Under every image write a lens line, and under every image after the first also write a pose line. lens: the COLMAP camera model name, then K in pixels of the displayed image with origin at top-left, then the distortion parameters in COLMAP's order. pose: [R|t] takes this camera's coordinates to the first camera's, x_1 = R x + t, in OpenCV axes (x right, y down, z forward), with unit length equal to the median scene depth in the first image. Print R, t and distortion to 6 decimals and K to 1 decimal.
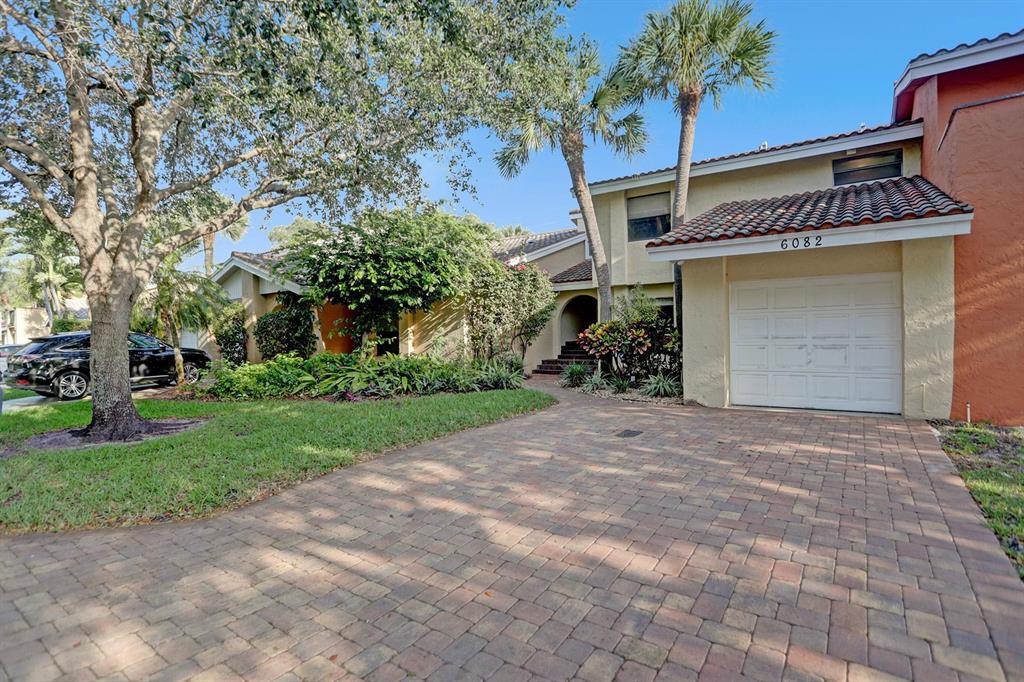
lens RADIAL K [[498.5, 0, 514.4], [0, 498.5, 339.3], [0, 0, 1]] dist [-0.025257, 0.002520]
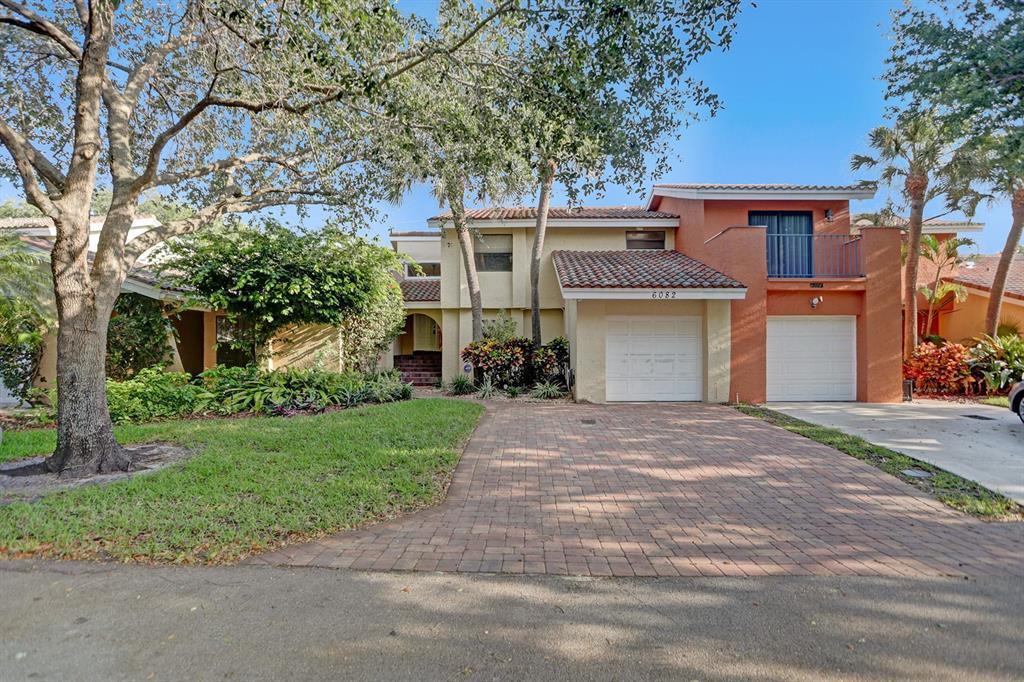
lens RADIAL K [[498.5, 0, 508.9], [0, 498.5, 342.1], [0, 0, 1]] dist [-0.025257, 0.002520]
pose [[0.842961, 0.020726, 0.537576, -0.673754], [-0.009317, 0.999670, -0.023931, -0.002110], [-0.537895, 0.015164, 0.842876, -0.071761]]
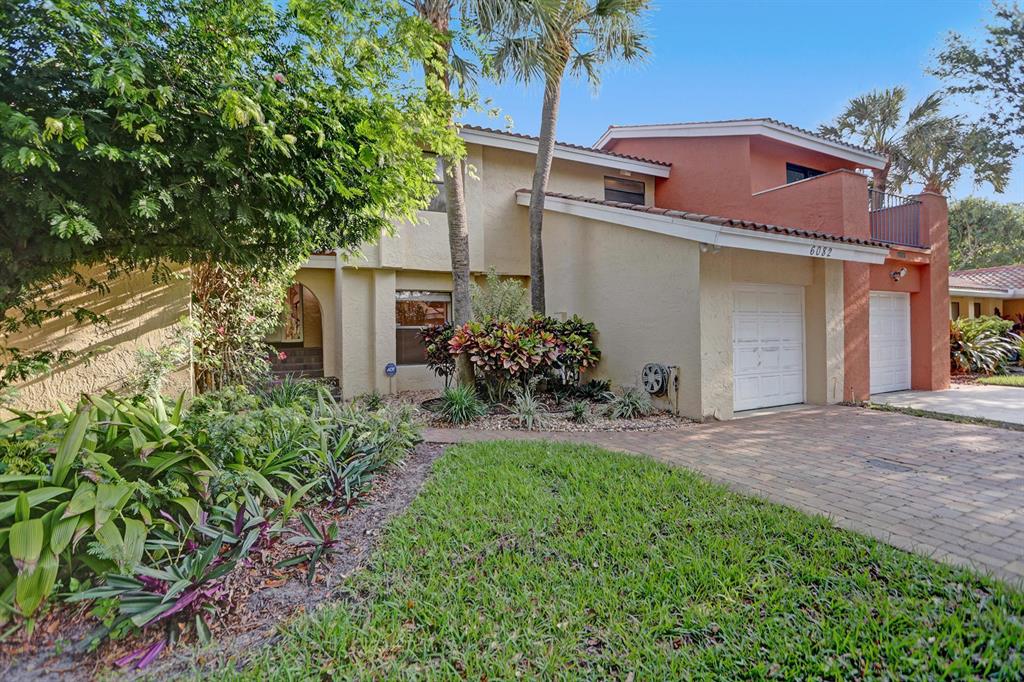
lens RADIAL K [[498.5, 0, 512.8], [0, 498.5, 338.9], [0, 0, 1]] dist [-0.025257, 0.002520]
pose [[0.477407, -0.002202, 0.878680, -0.647675], [0.007869, 0.999967, -0.001769, -0.011905], [-0.878647, 0.007759, 0.477408, 1.051037]]
